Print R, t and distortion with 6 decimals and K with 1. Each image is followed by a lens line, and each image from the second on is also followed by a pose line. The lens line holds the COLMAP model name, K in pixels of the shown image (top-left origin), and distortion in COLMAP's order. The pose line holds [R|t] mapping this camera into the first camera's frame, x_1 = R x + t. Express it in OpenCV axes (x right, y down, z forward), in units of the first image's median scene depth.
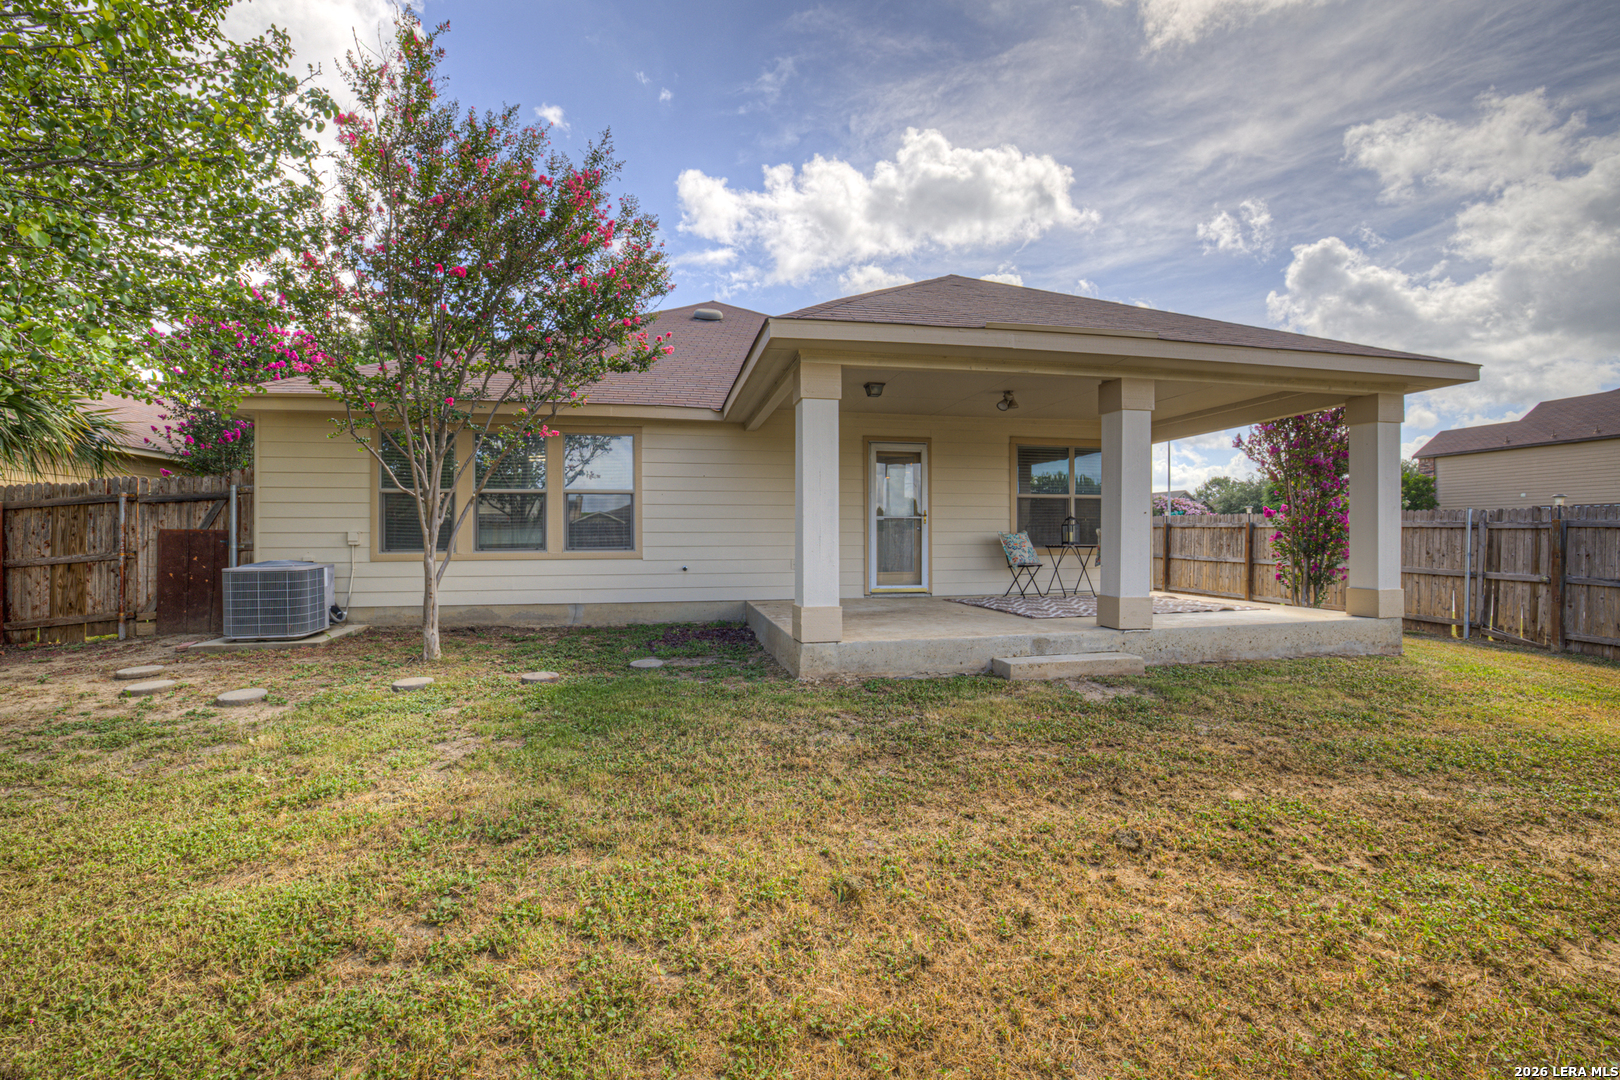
lens RADIAL K [[671.2, 0, 805.0], [0, 671.2, 522.3], [0, 0, 1]] dist [-0.010088, 0.000139]
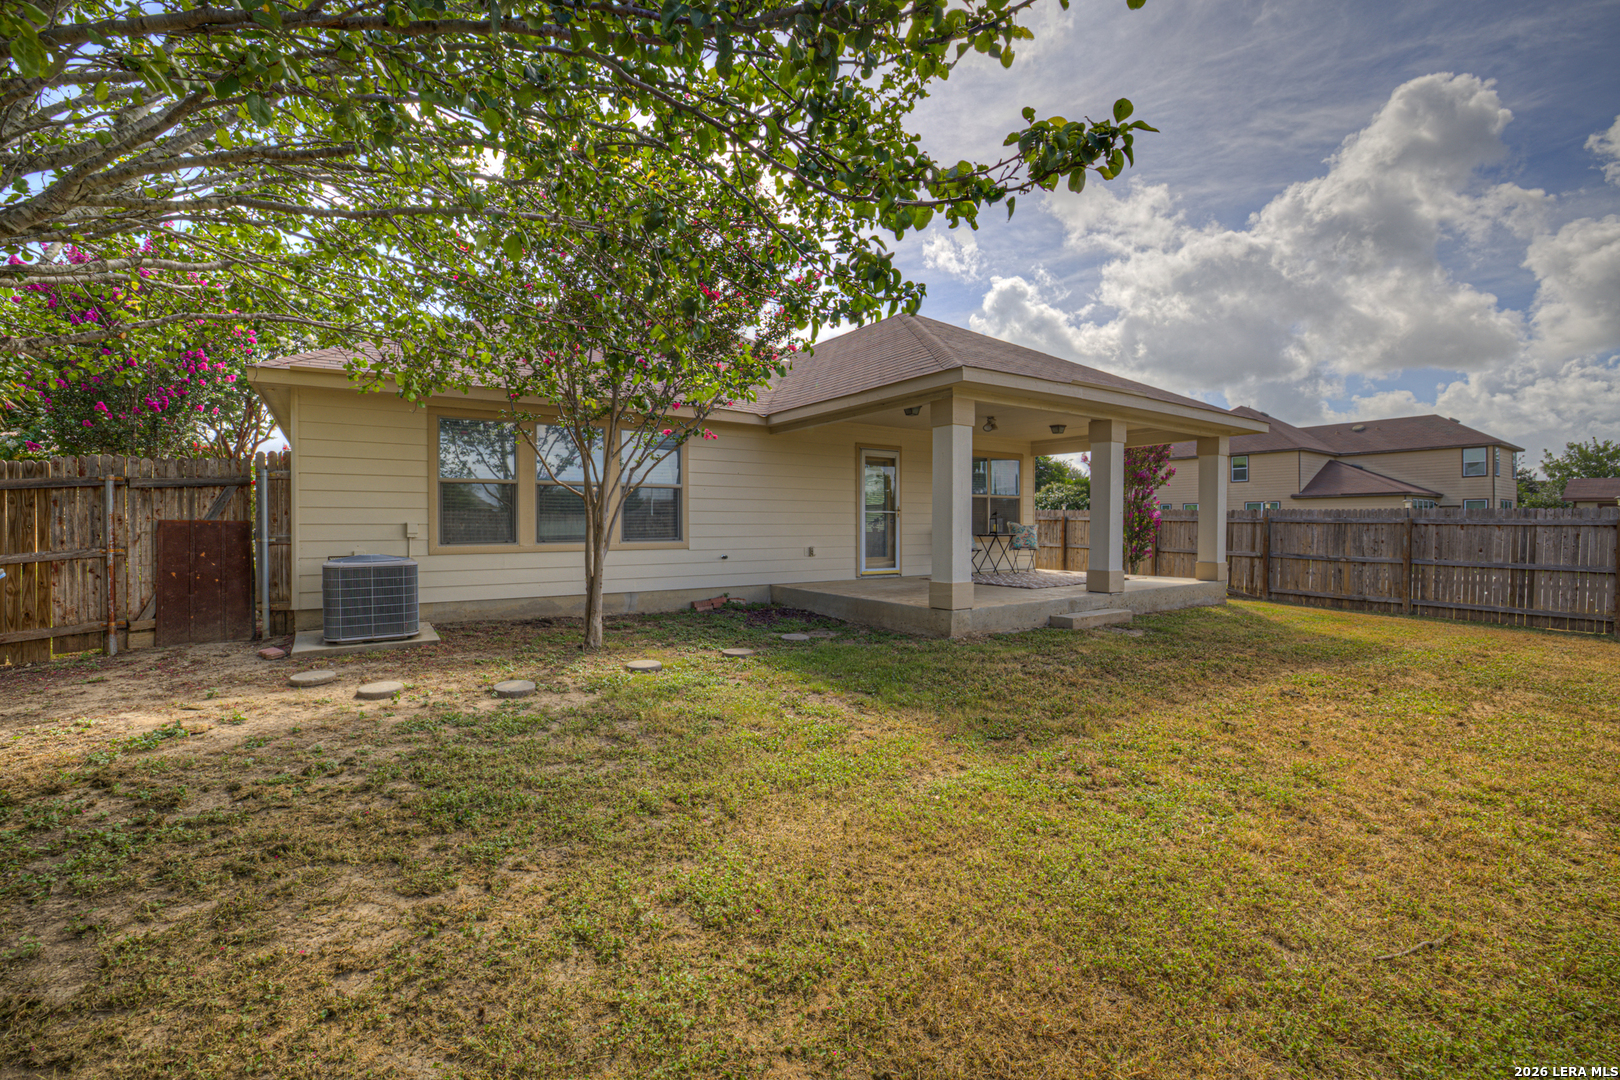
lens RADIAL K [[697.8, 0, 800.0], [0, 697.8, 525.2], [0, 0, 1]] dist [-0.021159, 0.007444]
pose [[0.922620, 0.001008, 0.385708, -0.542894], [-0.009508, 0.999752, 0.020132, -0.008112], [-0.385592, -0.022241, 0.922401, -0.102681]]
